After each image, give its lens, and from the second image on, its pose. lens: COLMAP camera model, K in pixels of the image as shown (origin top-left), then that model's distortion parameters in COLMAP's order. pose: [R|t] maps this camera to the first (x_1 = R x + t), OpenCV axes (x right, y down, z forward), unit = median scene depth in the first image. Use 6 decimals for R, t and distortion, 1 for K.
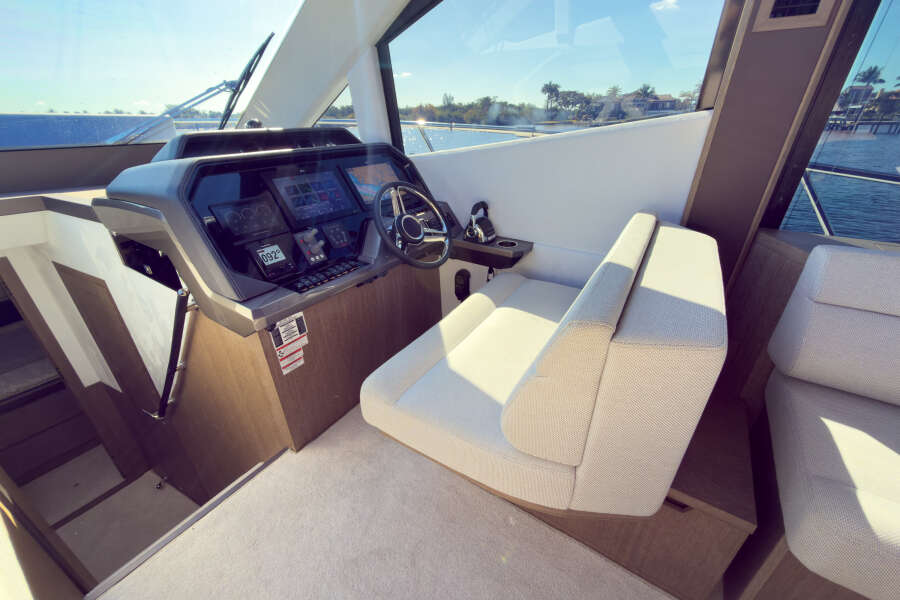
lens RADIAL K [[354.1, 0, 446.9], [0, 354.1, 303.2], [0, 0, 1]] dist [0.000175, 0.000430]
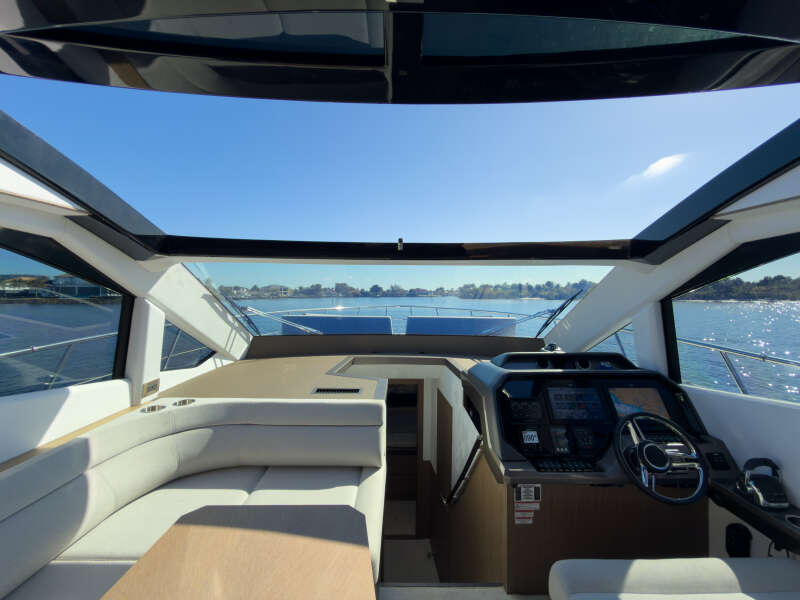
lens RADIAL K [[321.1, 0, 402.4], [0, 321.1, 303.8], [0, 0, 1]] dist [0.002528, -0.001021]
pose [[0.556658, 0.042507, -0.829654, 0.287909], [-0.385441, 0.897905, -0.212609, -0.125874], [0.735913, 0.438133, 0.516209, -0.336824]]
